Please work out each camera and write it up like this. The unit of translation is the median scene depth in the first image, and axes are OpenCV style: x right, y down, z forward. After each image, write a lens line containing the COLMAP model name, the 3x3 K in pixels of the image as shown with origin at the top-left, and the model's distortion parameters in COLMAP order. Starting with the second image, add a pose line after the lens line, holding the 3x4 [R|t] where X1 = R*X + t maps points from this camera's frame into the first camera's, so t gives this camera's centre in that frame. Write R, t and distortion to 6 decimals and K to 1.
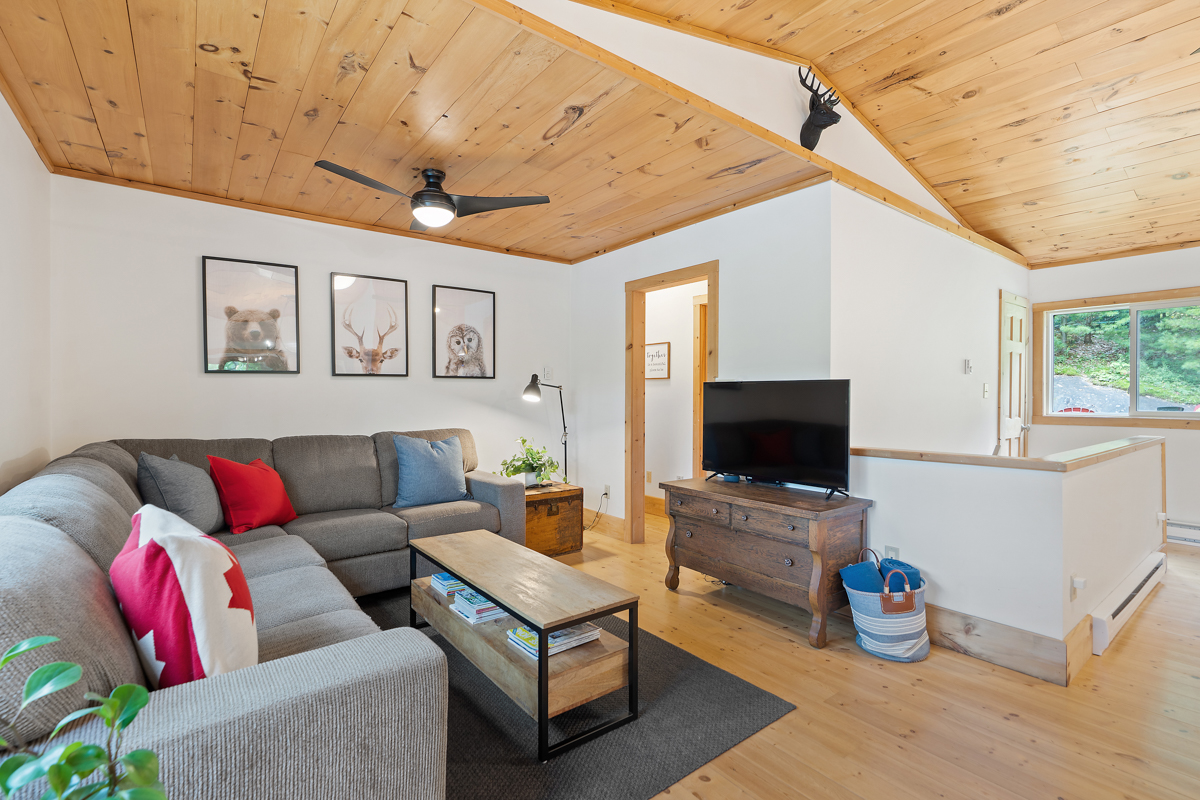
lens RADIAL K [[549.2, 0, 593.5], [0, 549.2, 395.7], [0, 0, 1]] dist [-0.007105, 0.001931]
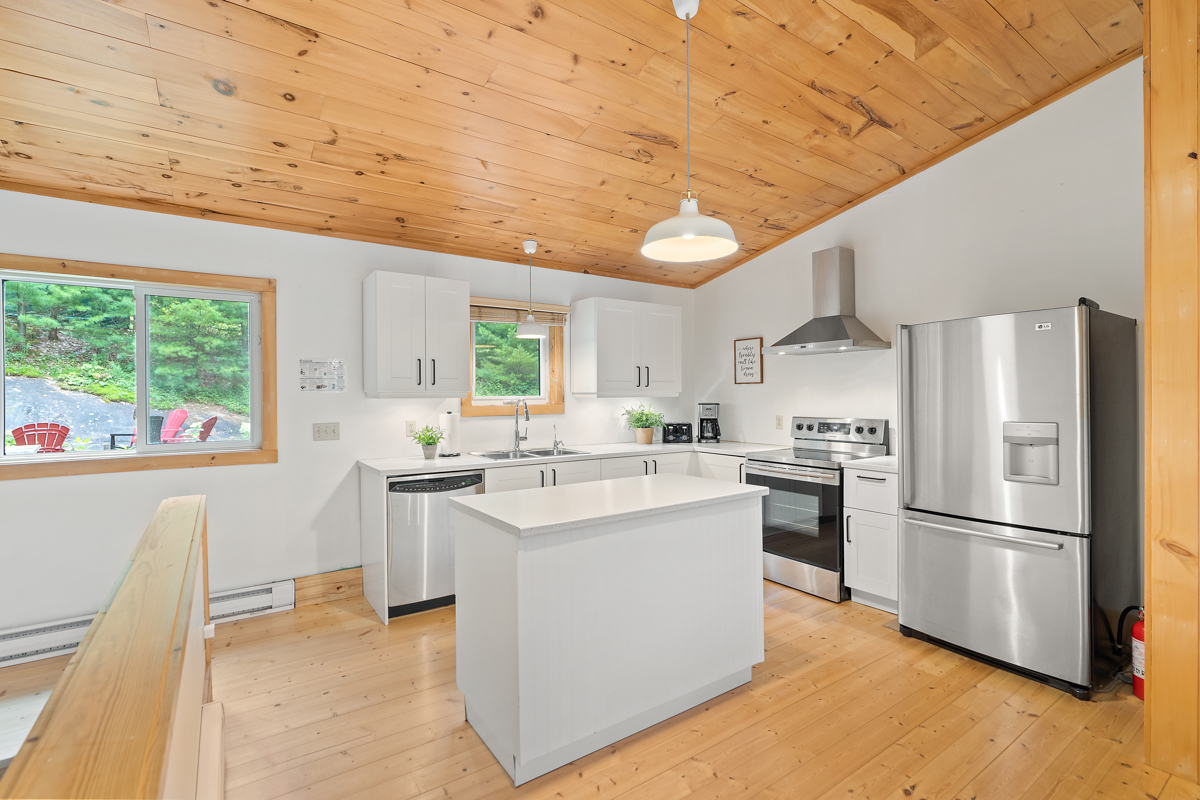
lens RADIAL K [[549.2, 0, 612.3], [0, 549.2, 396.1], [0, 0, 1]] dist [-0.007105, 0.001931]
pose [[0.036494, -0.004646, 0.999323, 0.101992], [0.004814, 0.999978, 0.004473, -0.009252], [-0.999322, 0.004648, 0.036516, 0.119060]]
